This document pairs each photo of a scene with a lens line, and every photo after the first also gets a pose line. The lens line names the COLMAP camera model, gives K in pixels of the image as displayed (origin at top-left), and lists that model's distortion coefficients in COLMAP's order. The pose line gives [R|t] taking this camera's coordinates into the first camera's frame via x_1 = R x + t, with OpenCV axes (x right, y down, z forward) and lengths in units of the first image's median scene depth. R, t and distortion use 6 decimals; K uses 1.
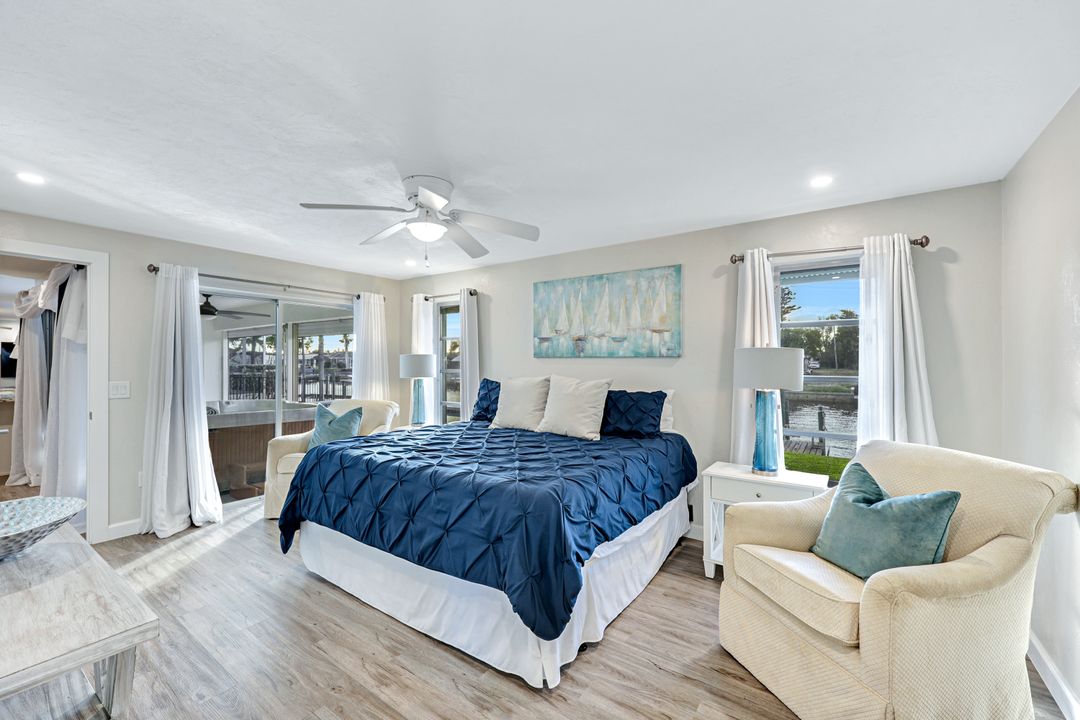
lens RADIAL K [[448.4, 0, 536.9], [0, 448.4, 354.7], [0, 0, 1]] dist [0.000820, -0.000282]
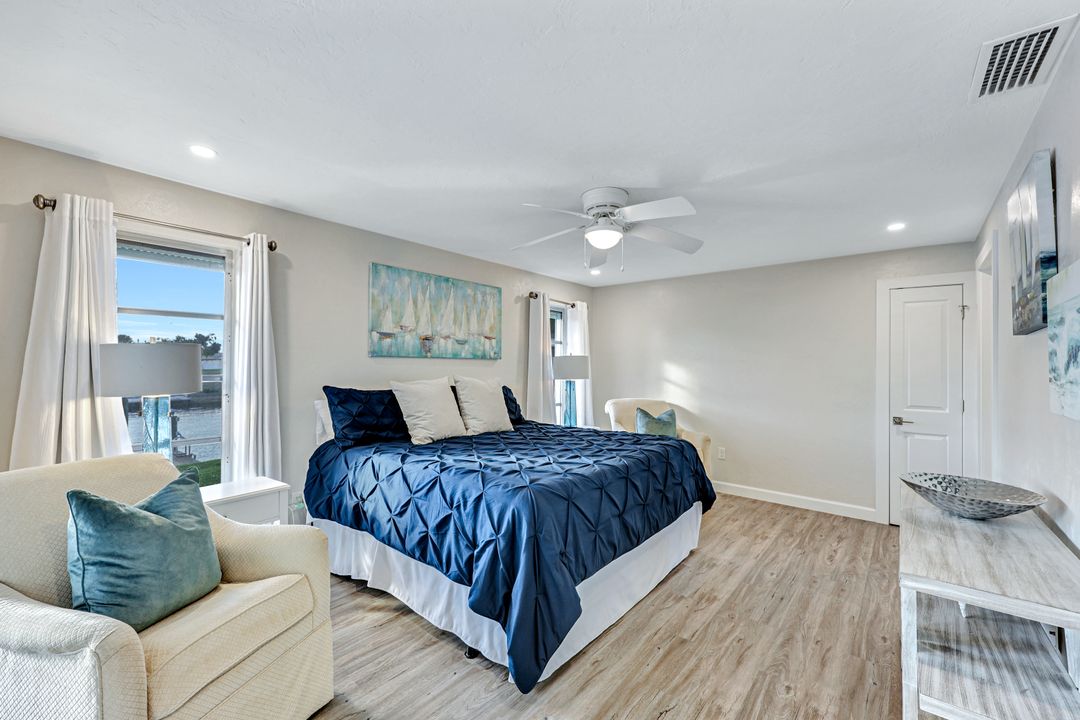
lens RADIAL K [[446.9, 0, 534.3], [0, 446.9, 360.9], [0, 0, 1]] dist [-0.000798, 0.000084]
pose [[0.068373, 0.003008, 0.997655, -0.867824], [-0.030058, 0.999548, -0.000953, 0.007230], [-0.997207, -0.029922, 0.068432, 0.730346]]
